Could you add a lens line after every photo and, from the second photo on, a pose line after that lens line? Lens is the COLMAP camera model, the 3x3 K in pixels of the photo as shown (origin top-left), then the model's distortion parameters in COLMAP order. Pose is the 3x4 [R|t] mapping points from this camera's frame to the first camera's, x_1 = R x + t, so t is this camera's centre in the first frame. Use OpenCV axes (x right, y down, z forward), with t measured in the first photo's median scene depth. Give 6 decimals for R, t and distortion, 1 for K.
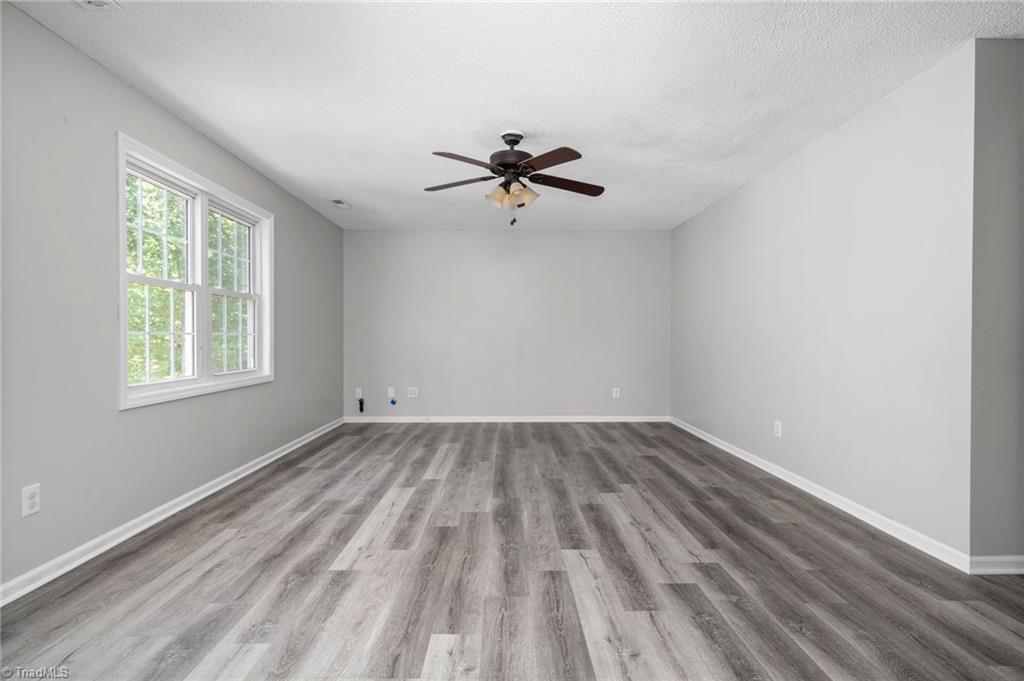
lens RADIAL K [[496.3, 0, 510.5], [0, 496.3, 338.6], [0, 0, 1]] dist [-0.000418, 0.000066]
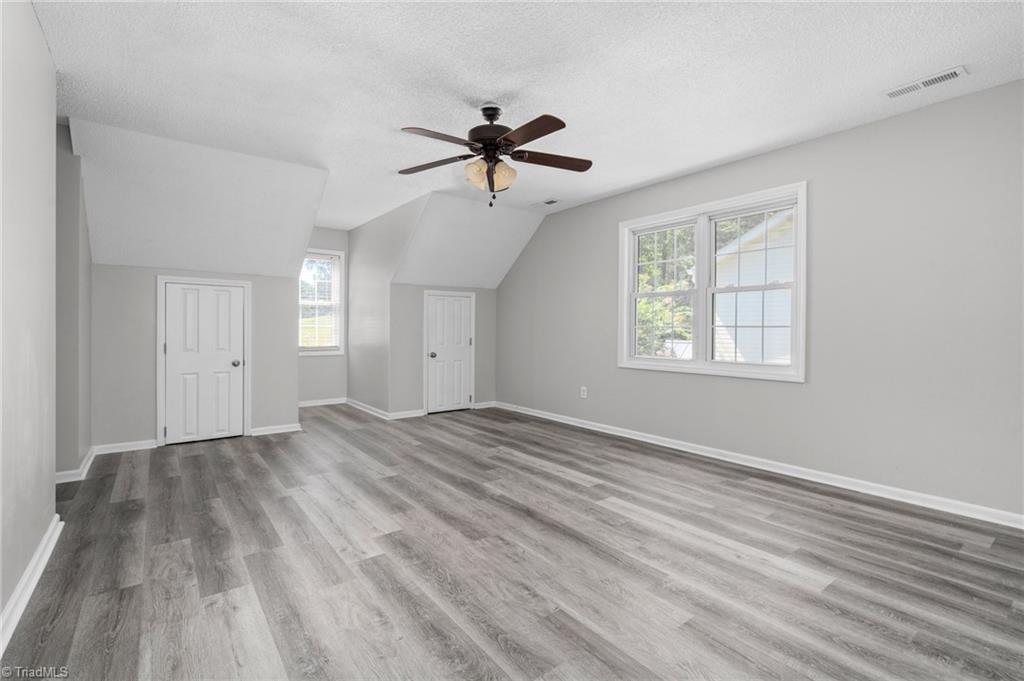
lens RADIAL K [[468.9, 0, 510.4], [0, 468.9, 334.6], [0, 0, 1]] dist [-0.000471, -0.000225]
pose [[-0.808156, 0.002504, -0.588964, 0.514684], [-0.007513, 0.999866, 0.014560, -0.005329], [0.588921, 0.016192, -0.808028, 1.828434]]
